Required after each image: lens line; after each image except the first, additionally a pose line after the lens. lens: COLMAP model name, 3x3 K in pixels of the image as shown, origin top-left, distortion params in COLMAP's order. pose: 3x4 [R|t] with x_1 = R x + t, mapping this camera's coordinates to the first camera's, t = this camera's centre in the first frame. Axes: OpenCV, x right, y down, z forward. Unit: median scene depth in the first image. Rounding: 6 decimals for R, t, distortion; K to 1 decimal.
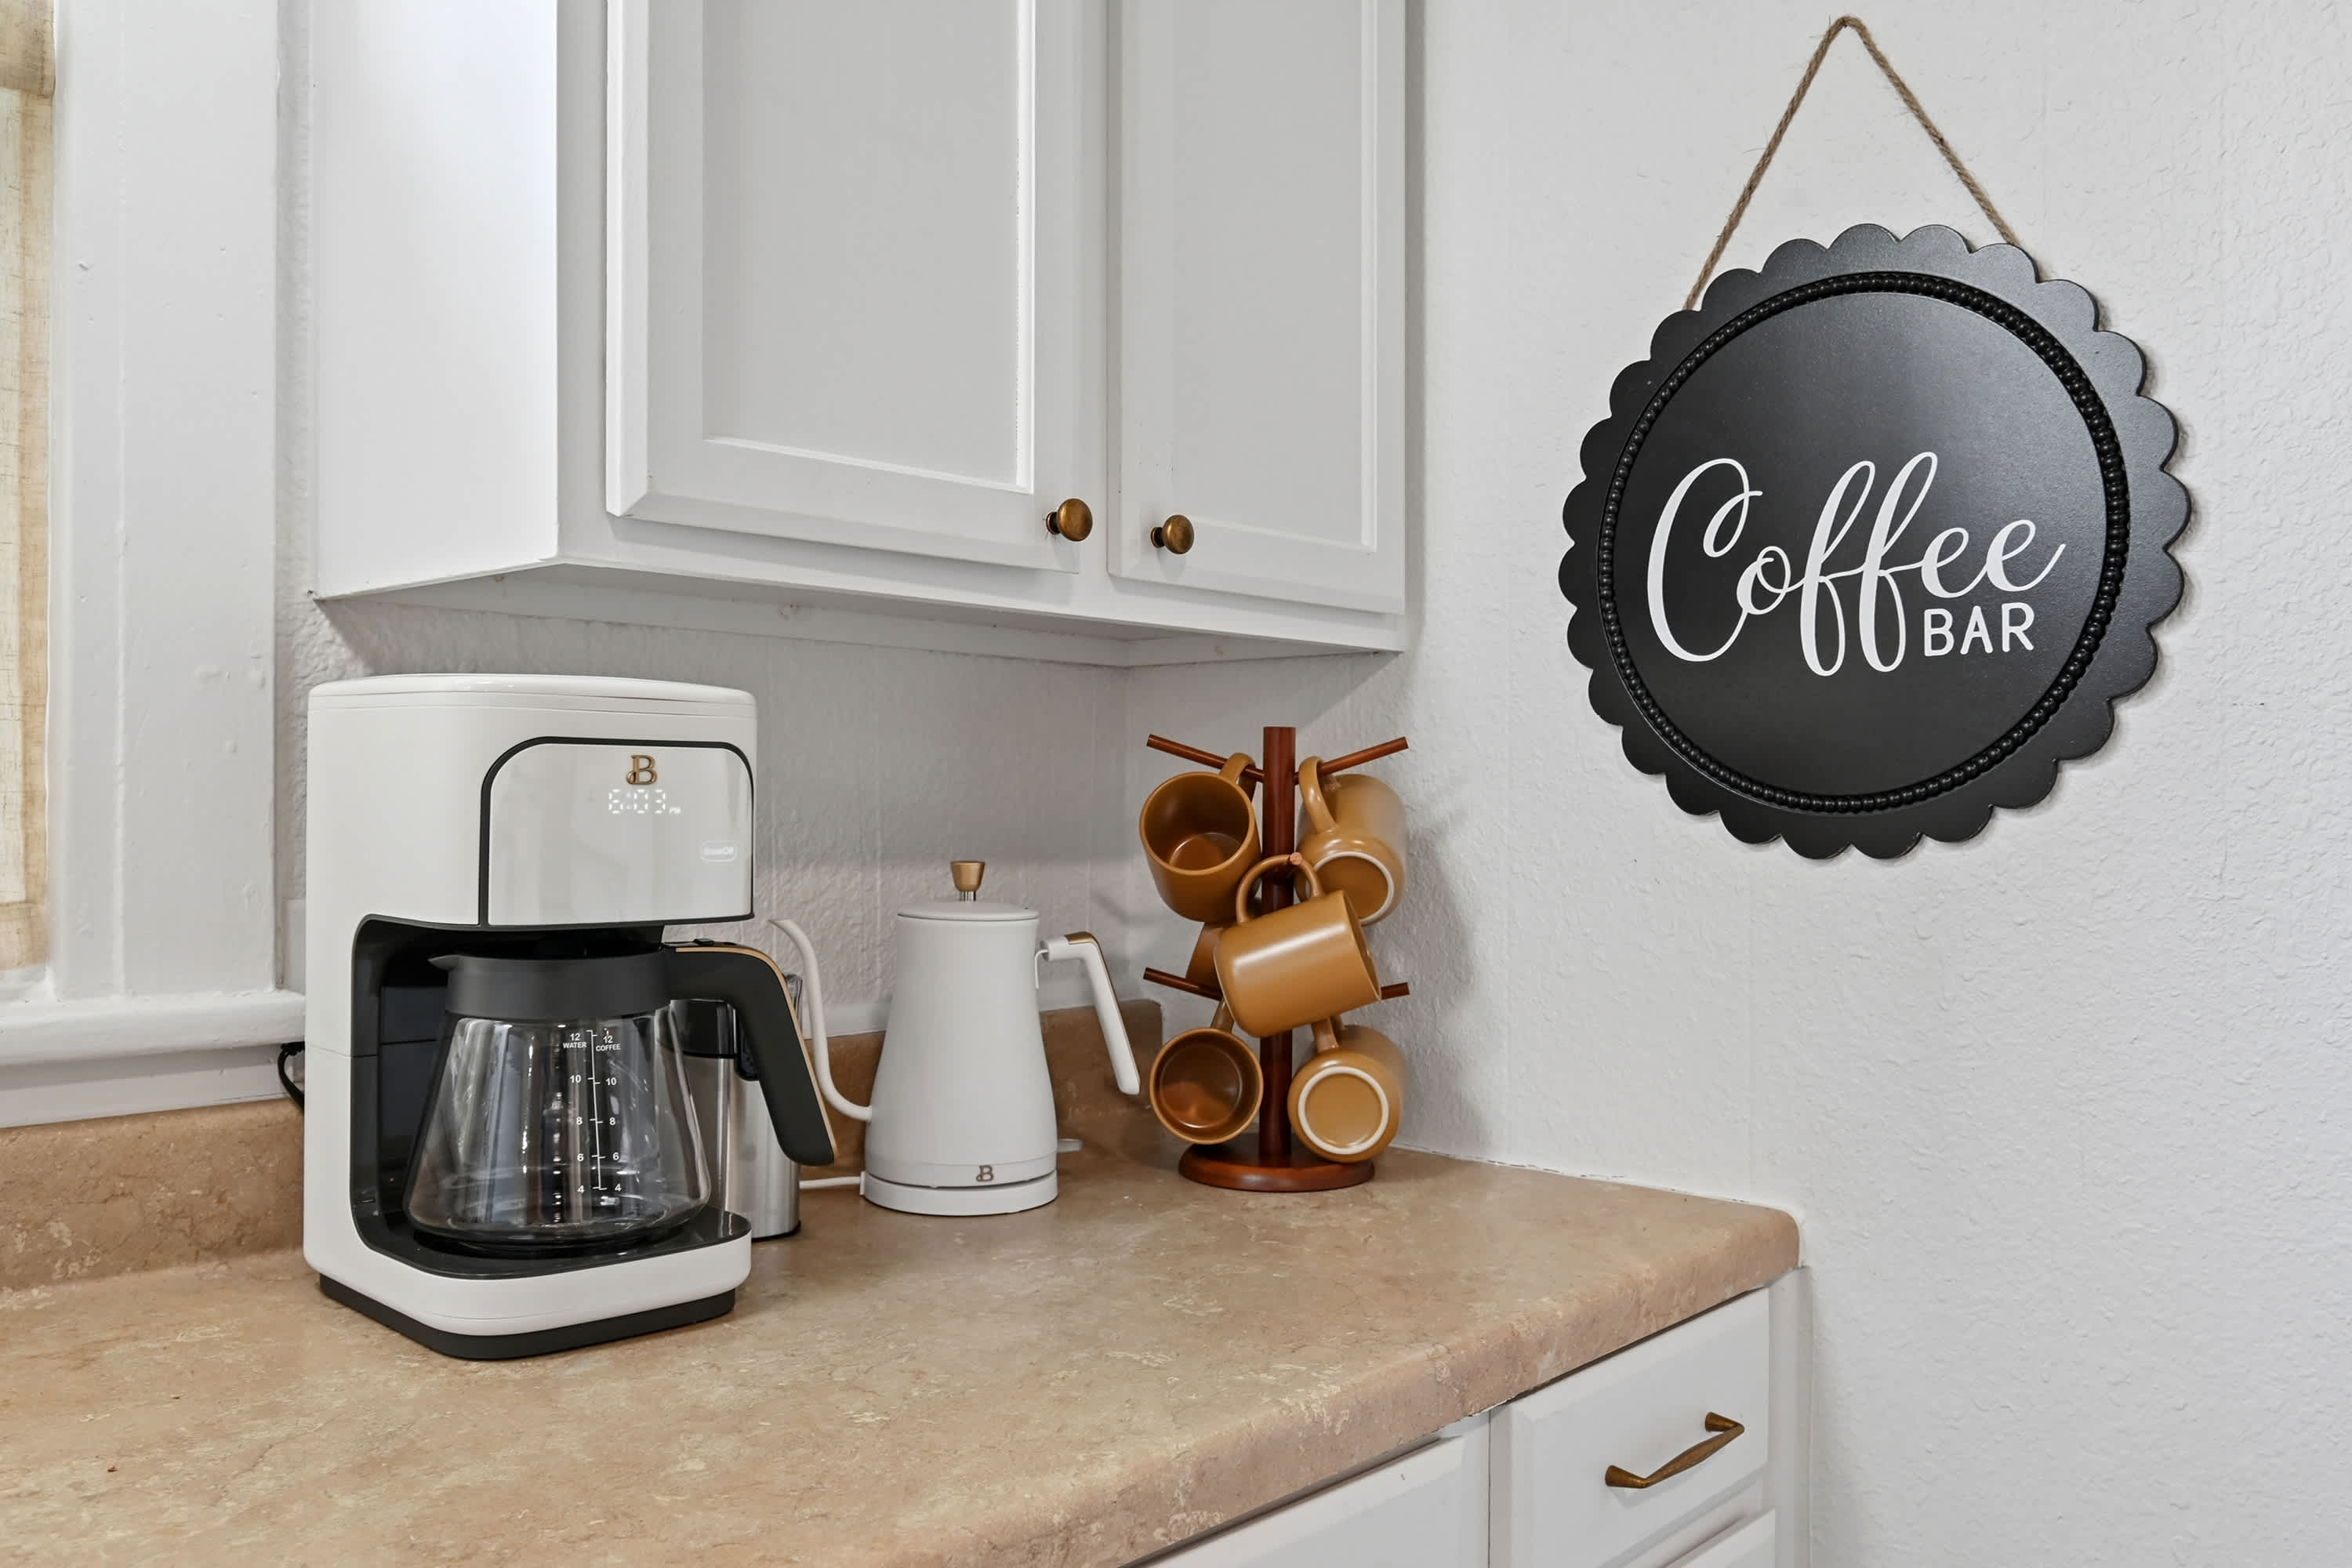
lens RADIAL K [[1735.7, 0, 1176.0], [0, 1735.7, 784.0], [0, 0, 1]] dist [0.001517, 0.000422]
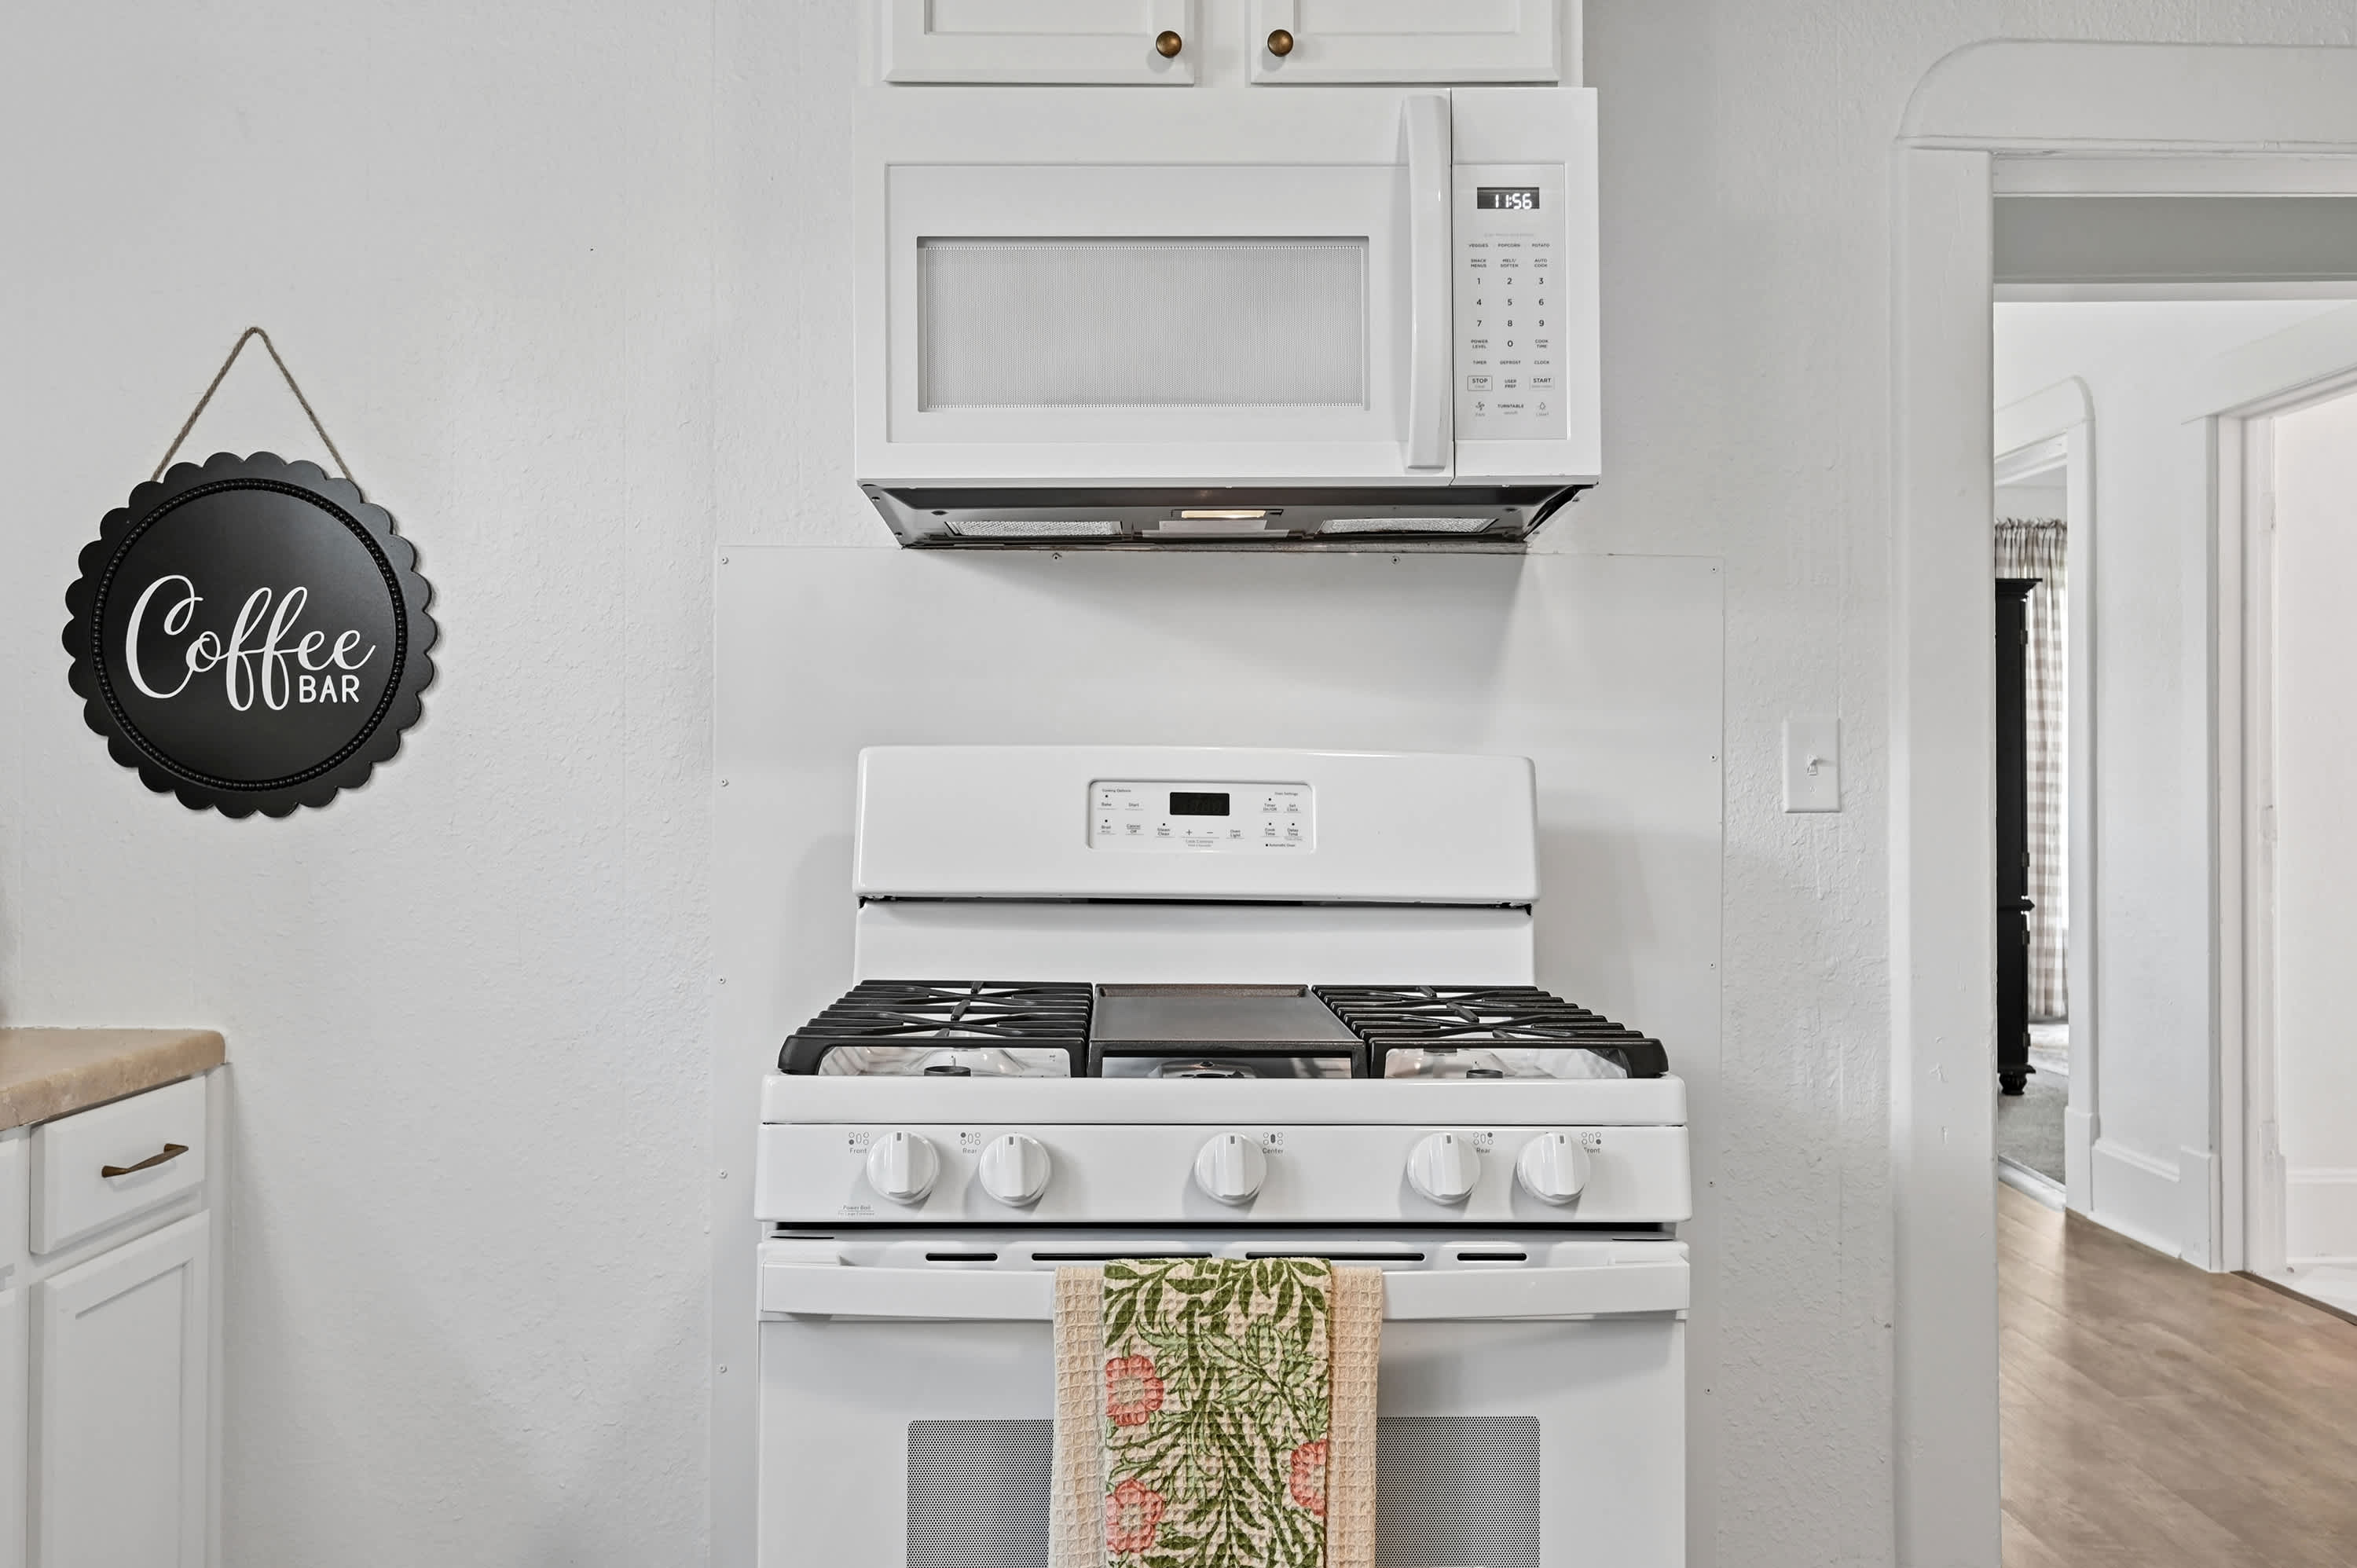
lens RADIAL K [[1851.5, 0, 1176.6], [0, 1851.5, 778.5], [0, 0, 1]] dist [-0.011156, 0.001579]
pose [[0.700485, 0.000716, 0.713667, -0.279383], [-0.006040, 0.999970, 0.004925, -0.010324], [-0.713642, -0.007760, 0.700468, -0.934944]]
